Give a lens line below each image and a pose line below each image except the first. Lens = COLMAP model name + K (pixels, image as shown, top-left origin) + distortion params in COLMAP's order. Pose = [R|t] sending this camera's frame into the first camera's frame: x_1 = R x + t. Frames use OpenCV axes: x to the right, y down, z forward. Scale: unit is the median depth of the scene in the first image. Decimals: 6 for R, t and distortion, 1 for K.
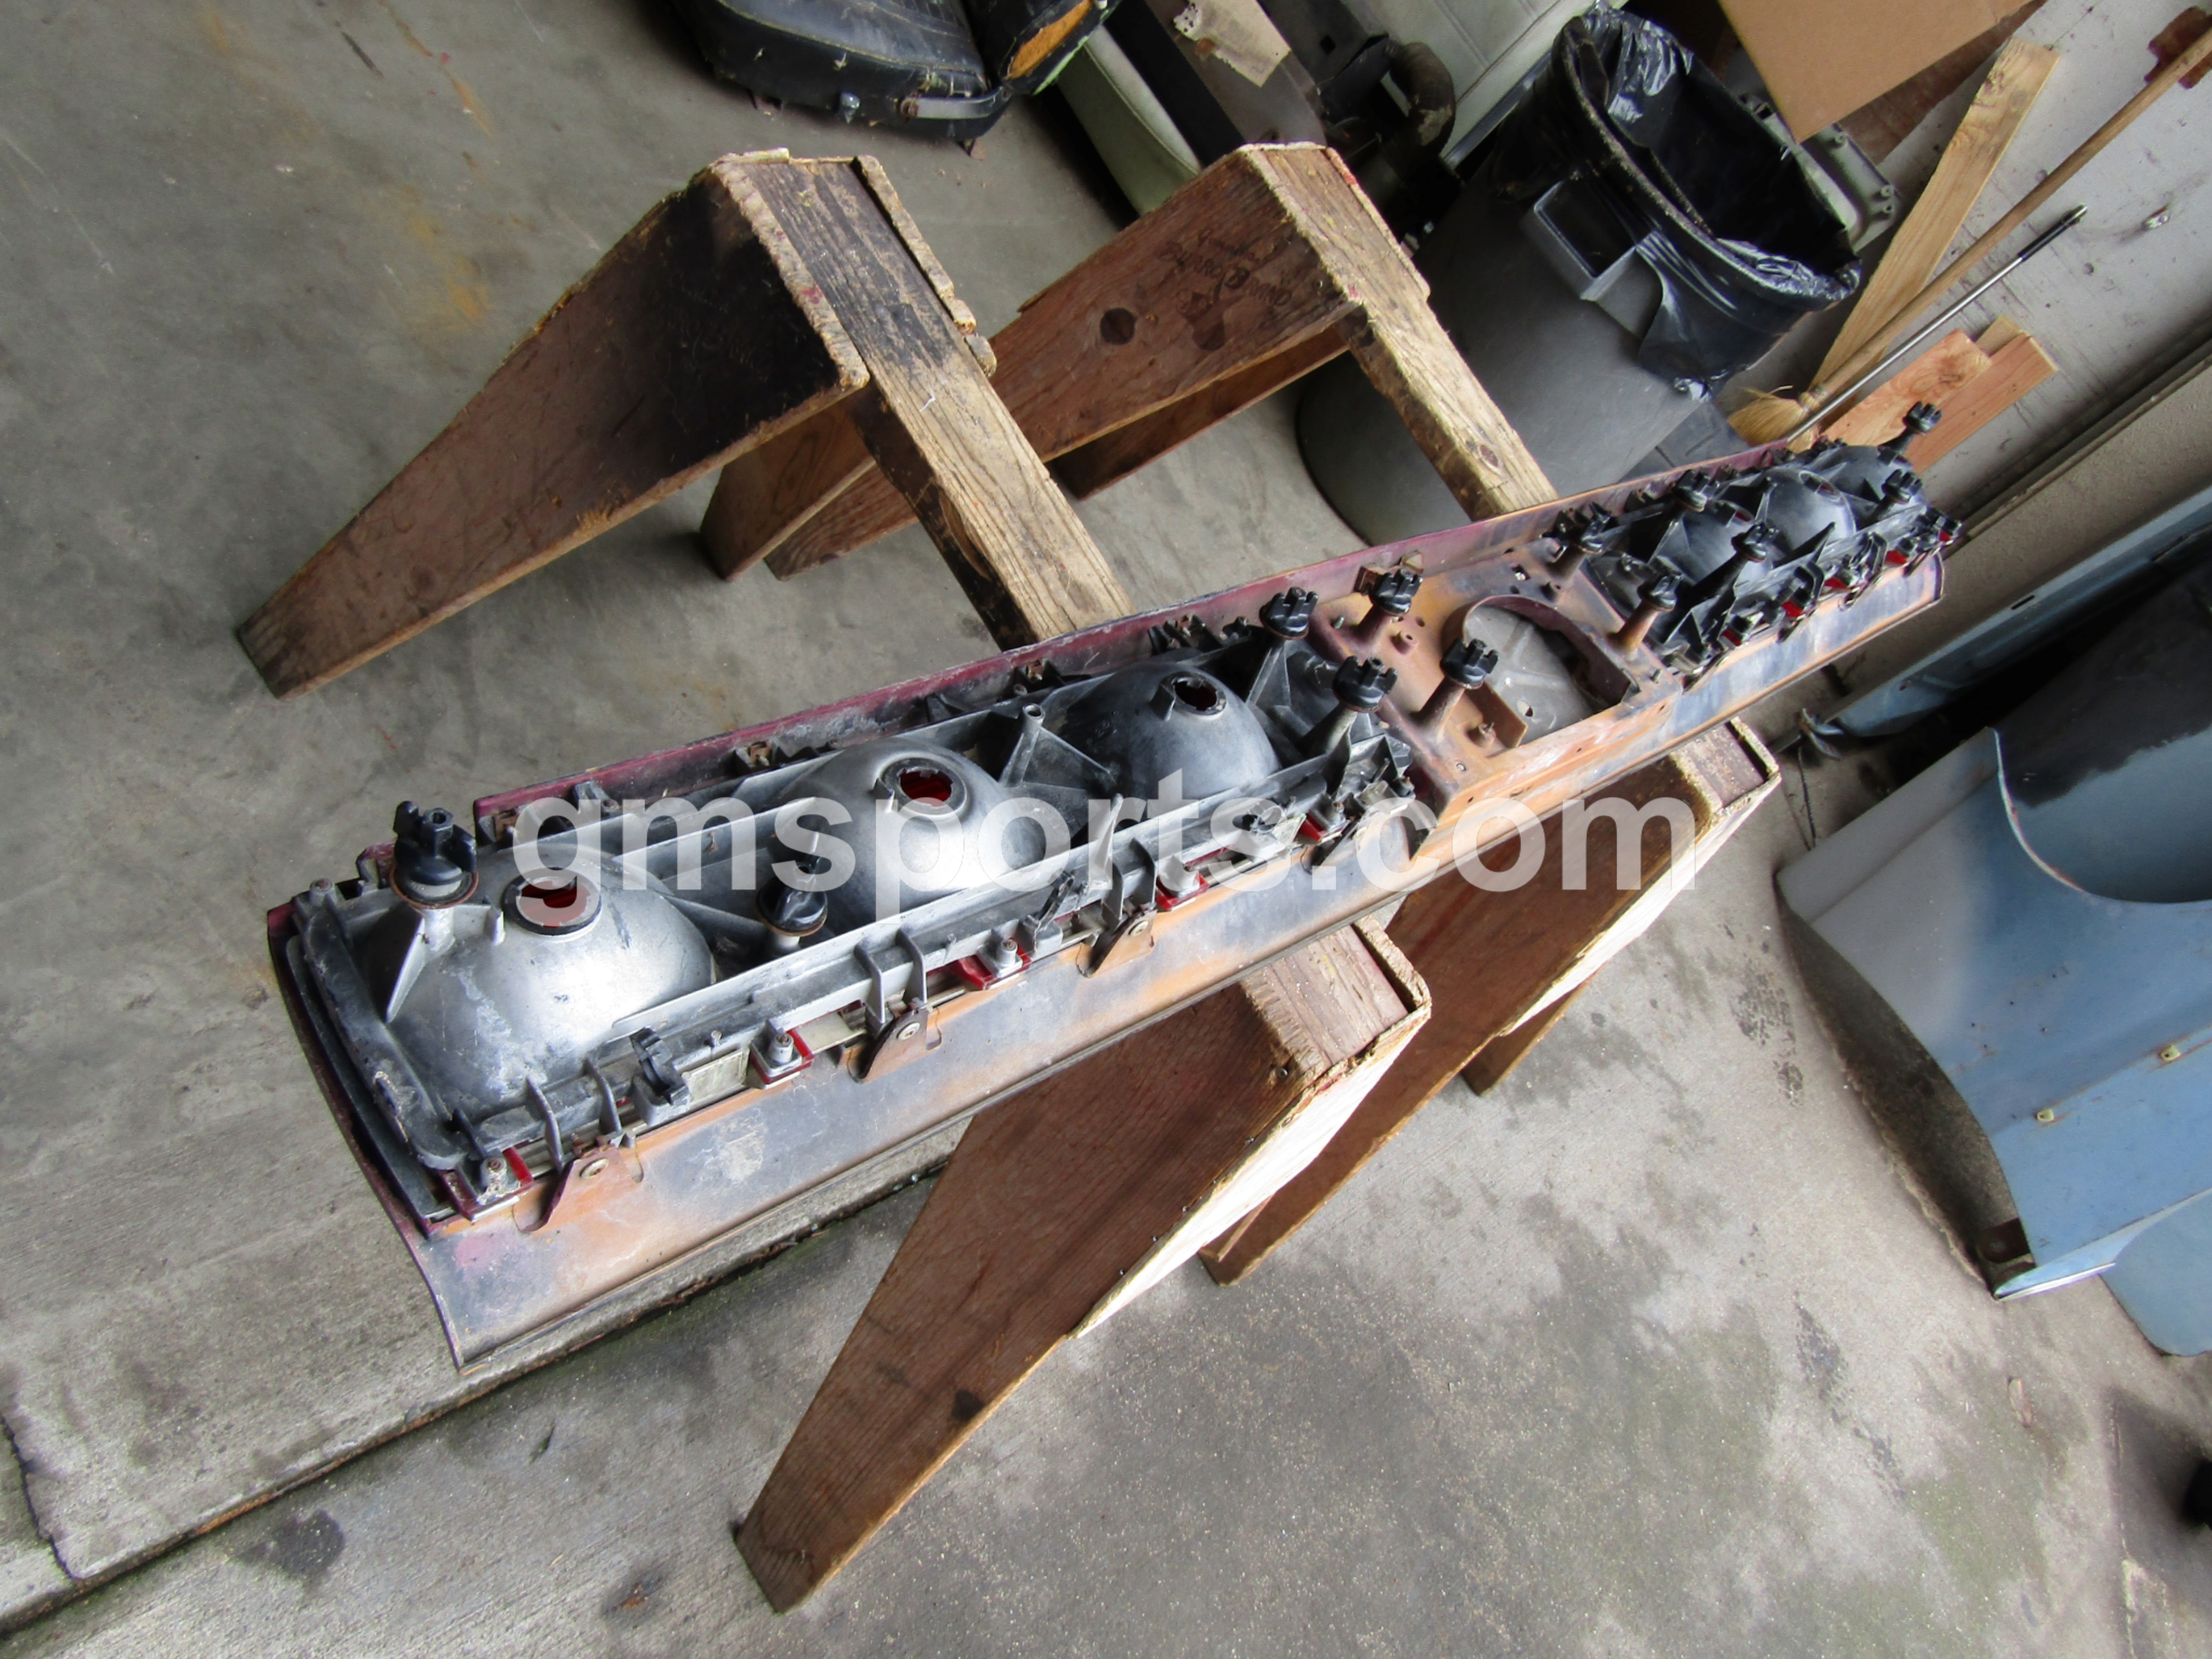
lens RADIAL K [[1558.0, 0, 1106.0], [0, 1558.0, 829.5], [0, 0, 1]] dist [-0.018671, 0.001160]
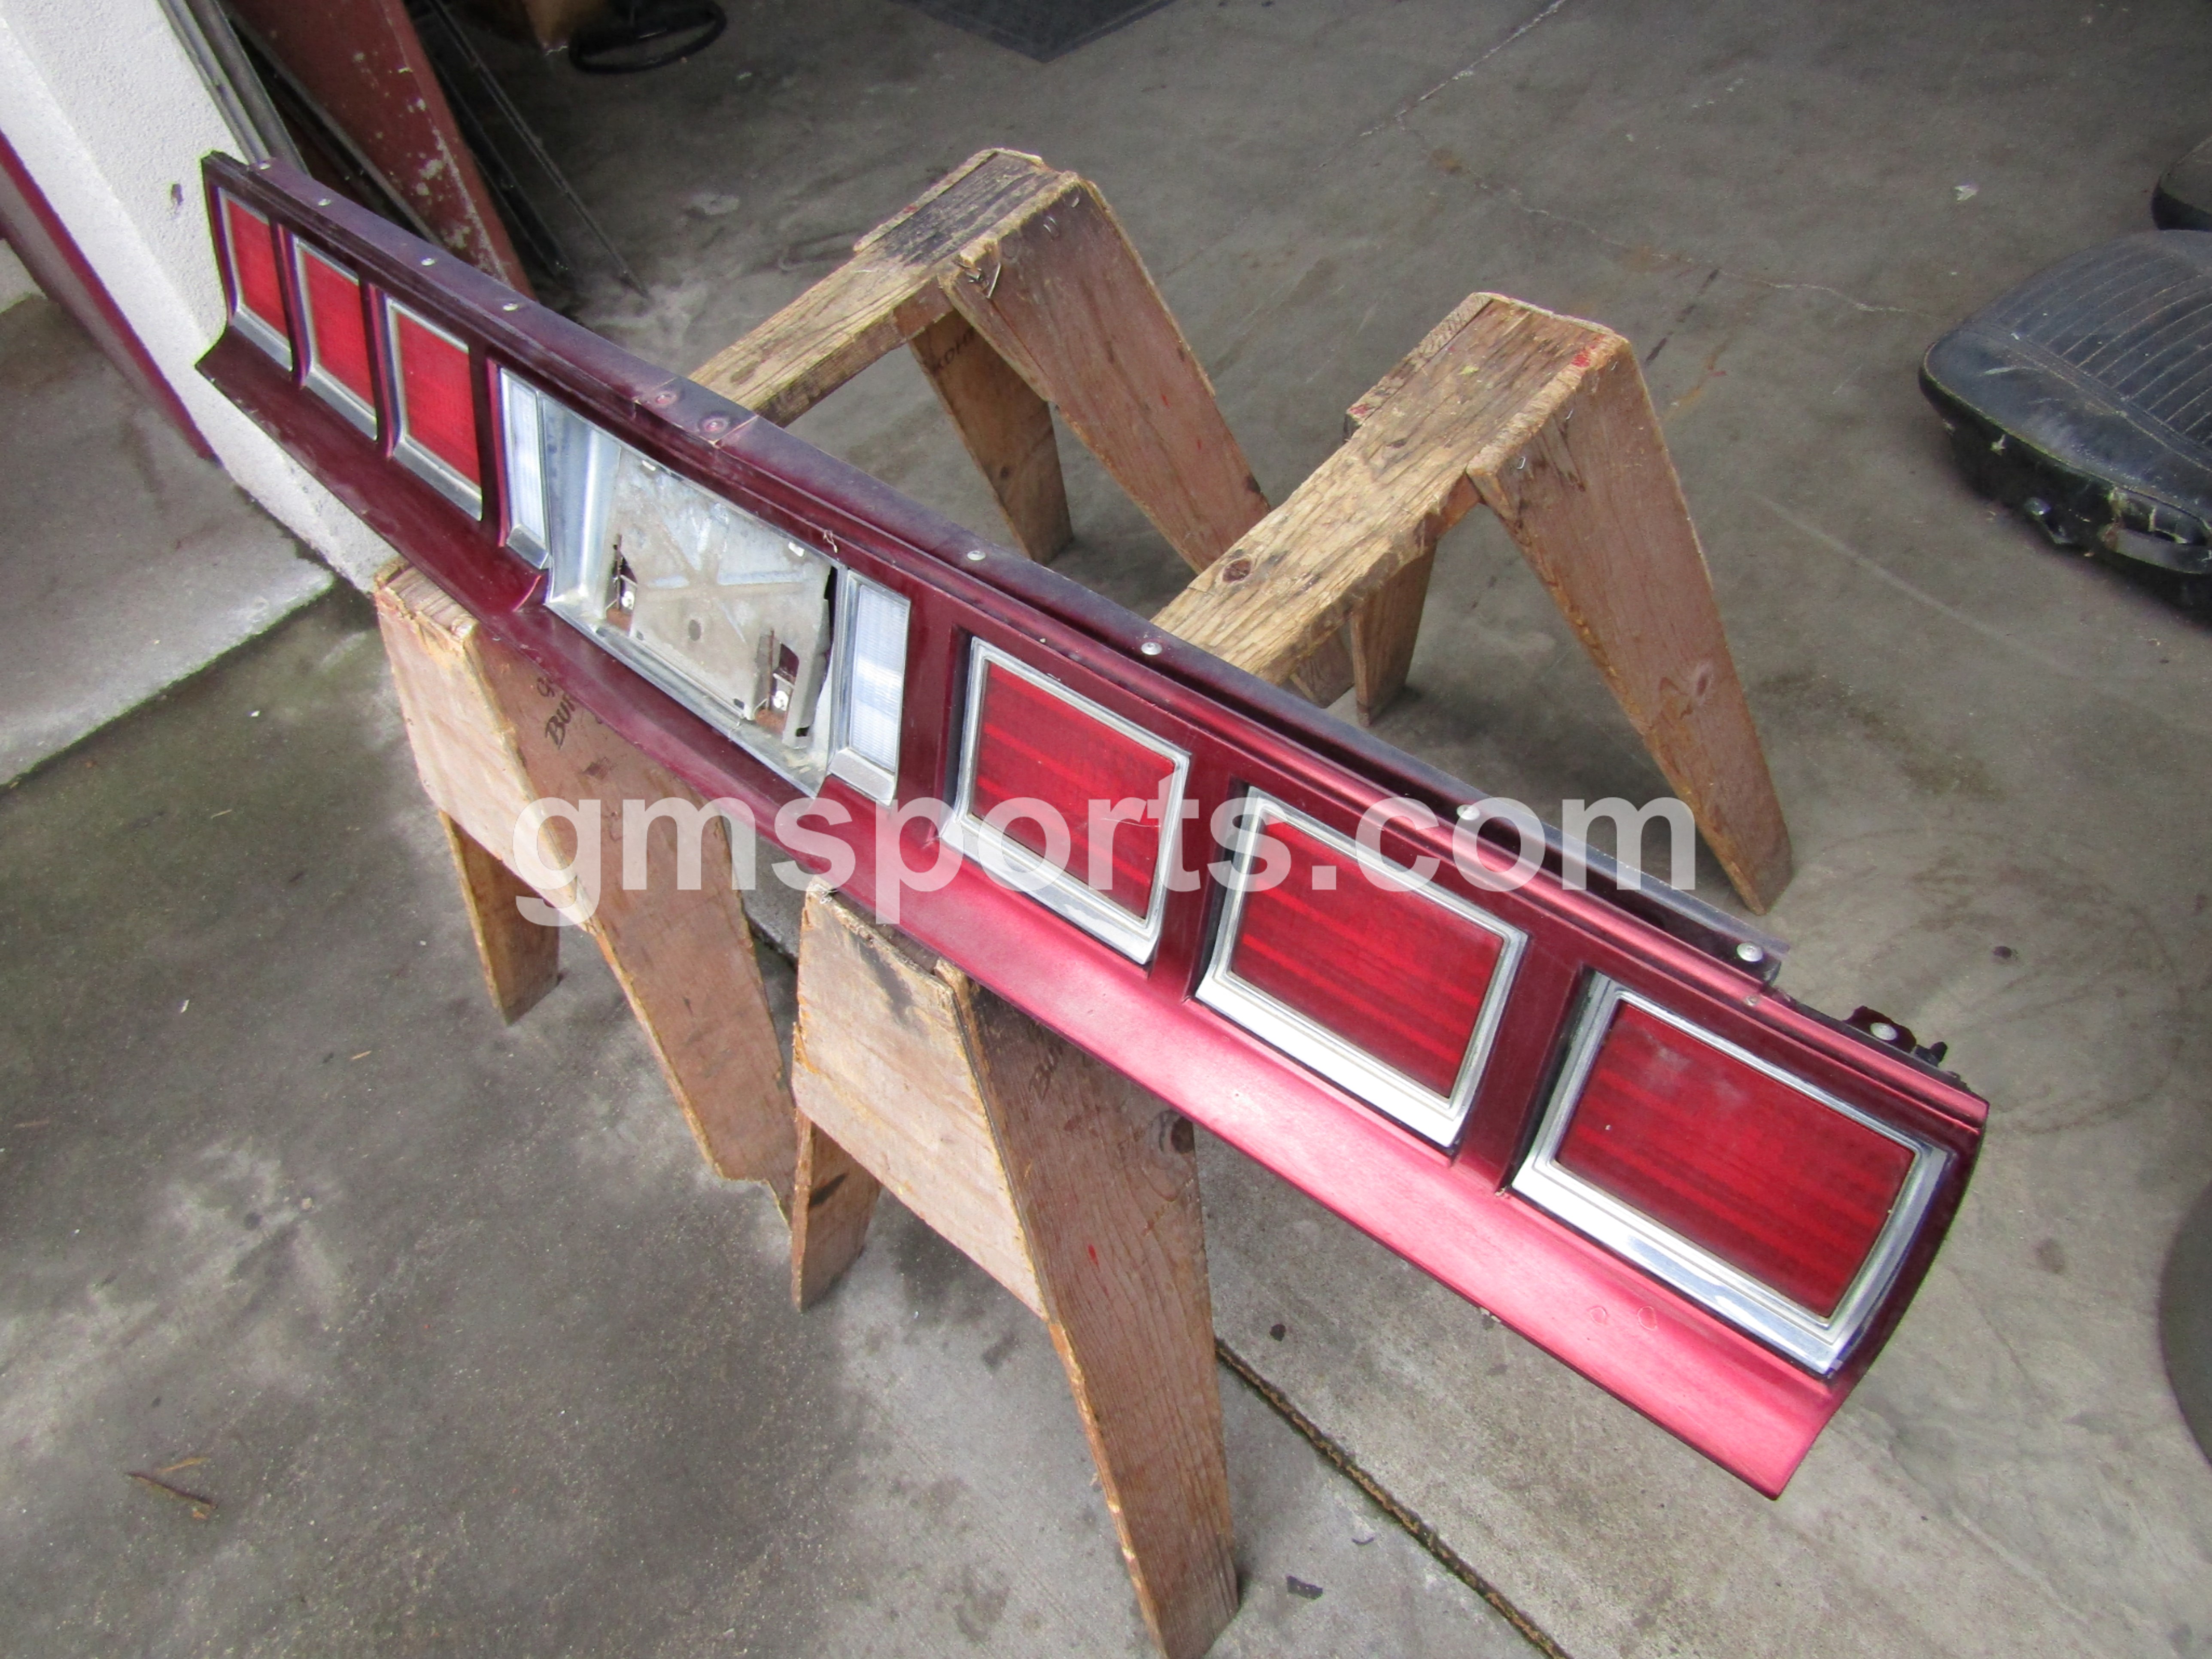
lens RADIAL K [[1577.4, 0, 1118.4], [0, 1577.4, 828.1], [0, 0, 1]] dist [-0.006625, -0.002148]
pose [[0.070008, 0.335957, -0.939272, 0.848590], [-0.694028, 0.692740, 0.196049, -0.216270], [0.716536, 0.638156, 0.281662, 0.656119]]
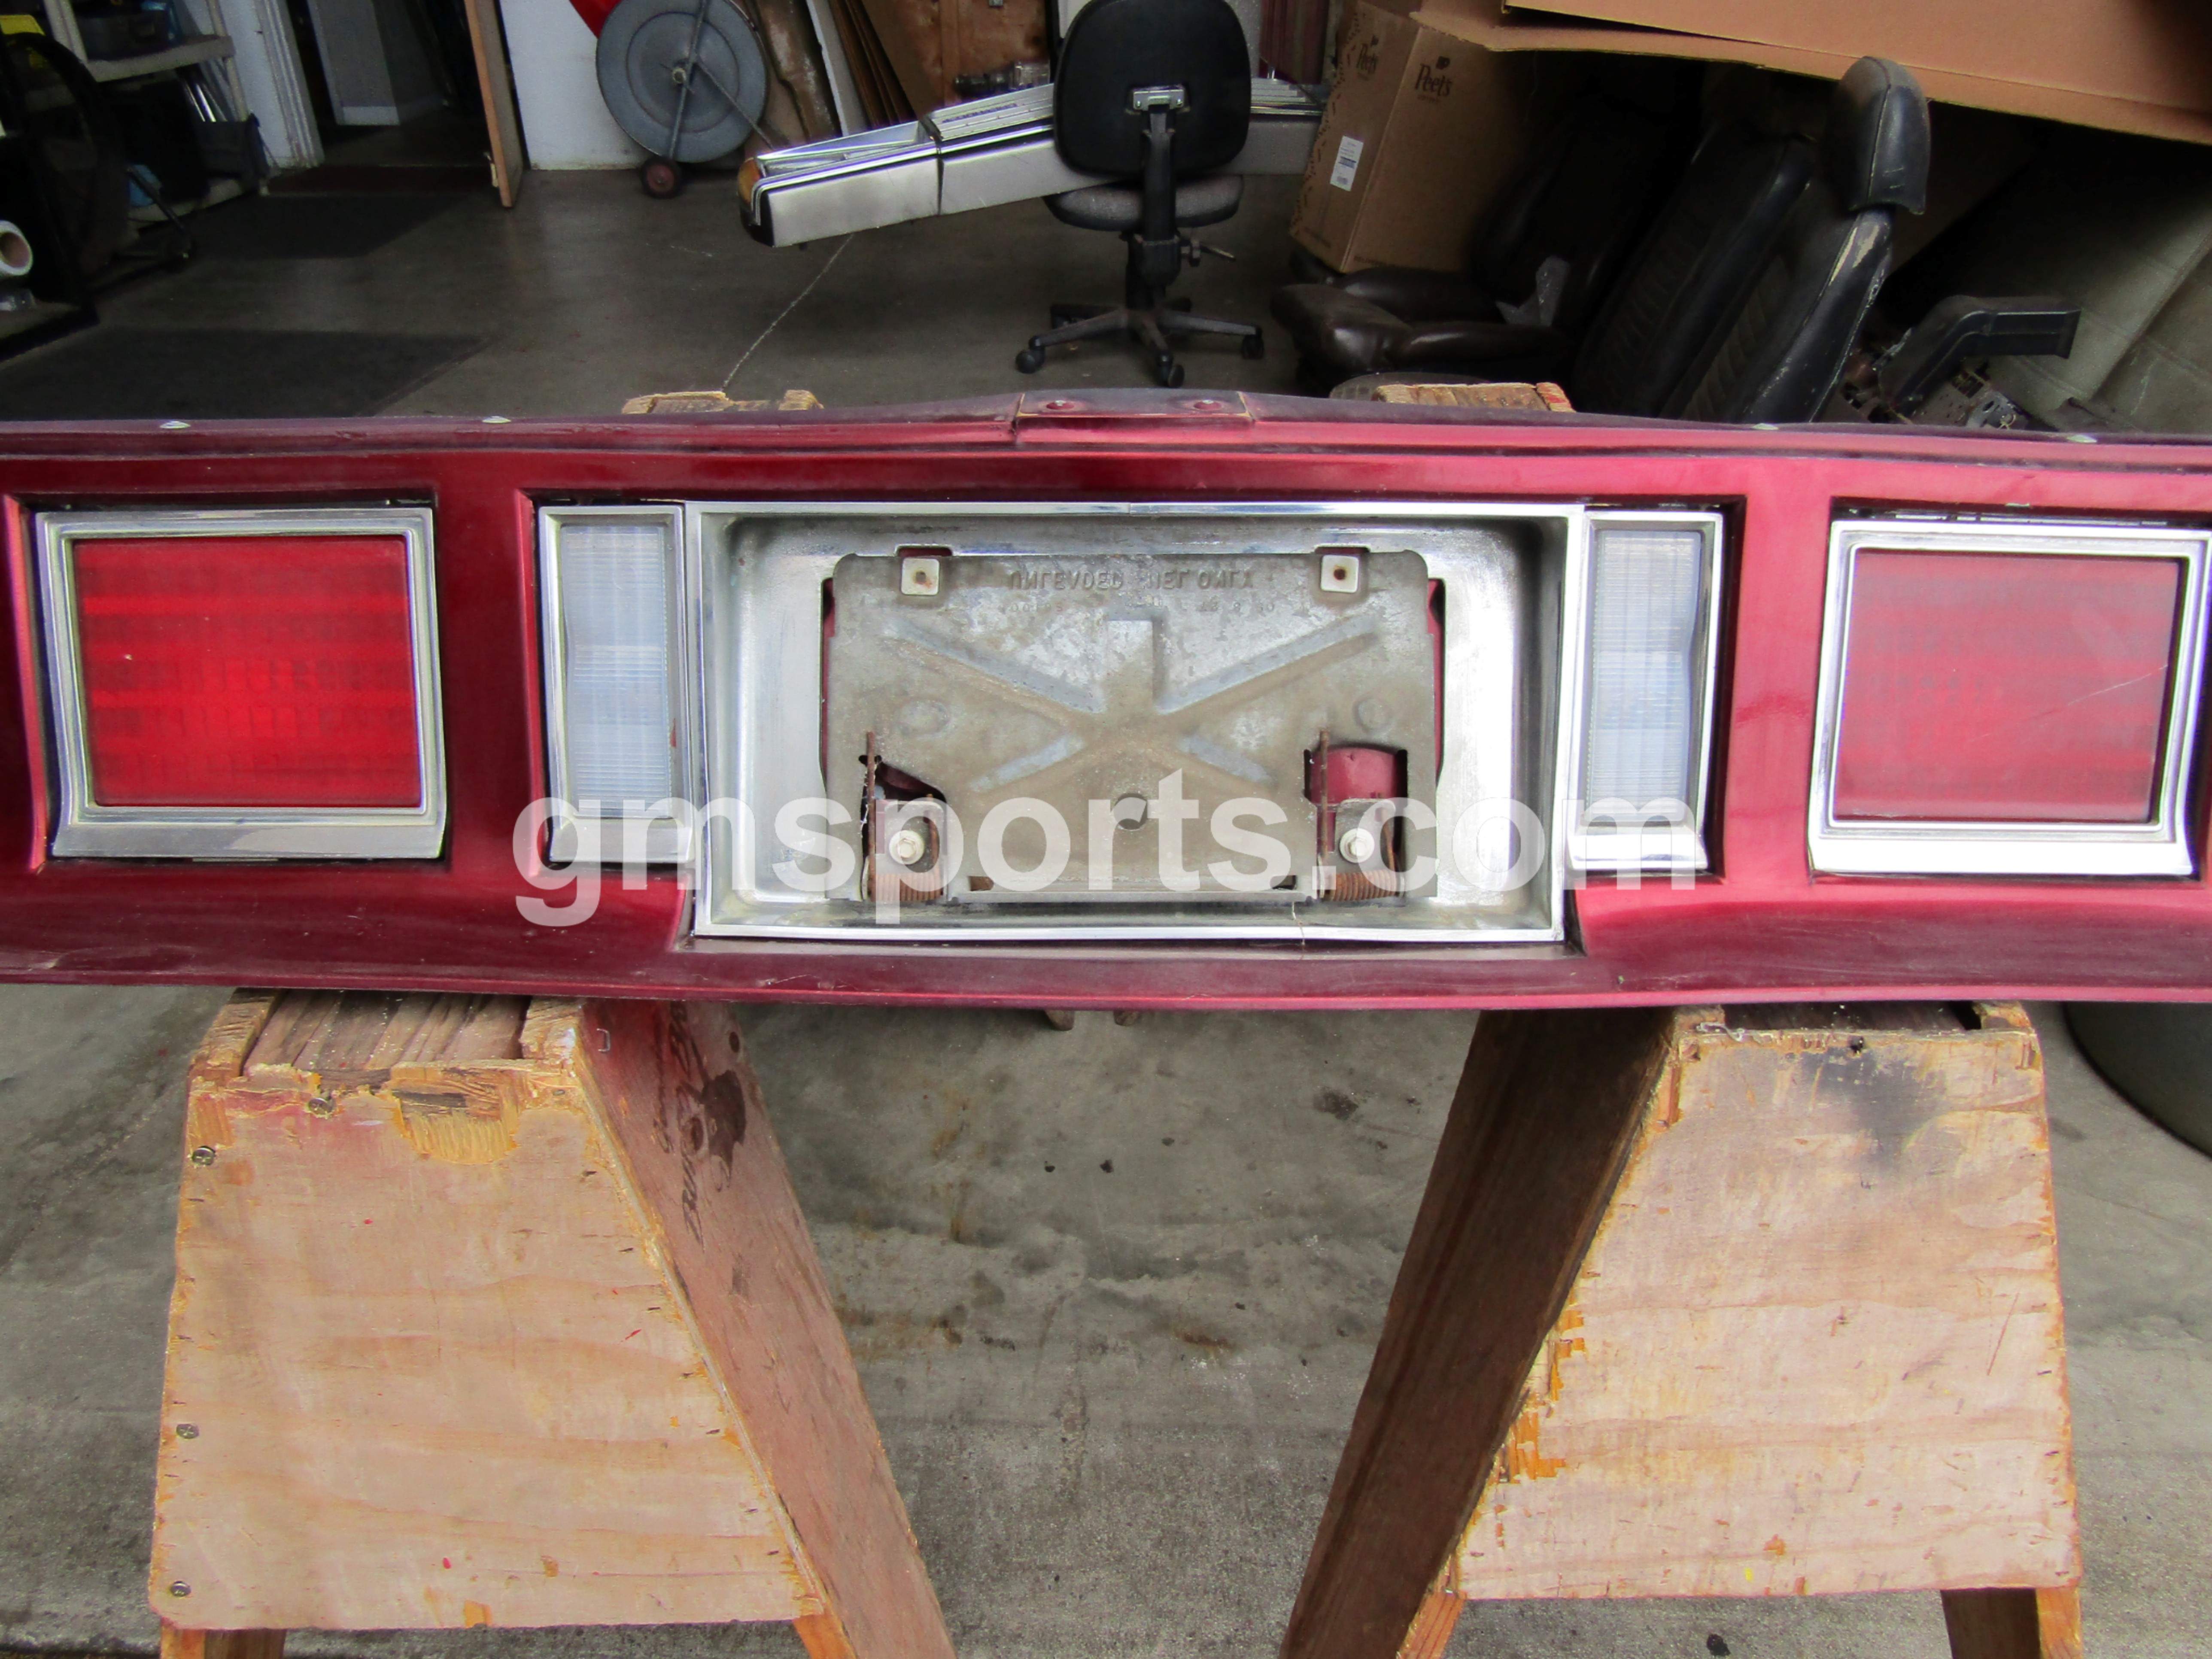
lens RADIAL K [[1566.6, 0, 1112.5], [0, 1566.6, 827.0], [0, 0, 1]] dist [-0.008243, -0.001696]
pose [[0.700242, -0.123728, -0.703102, 0.454733], [-0.282624, 0.856359, -0.432172, 0.139455], [0.655579, 0.501339, 0.564690, 0.452632]]
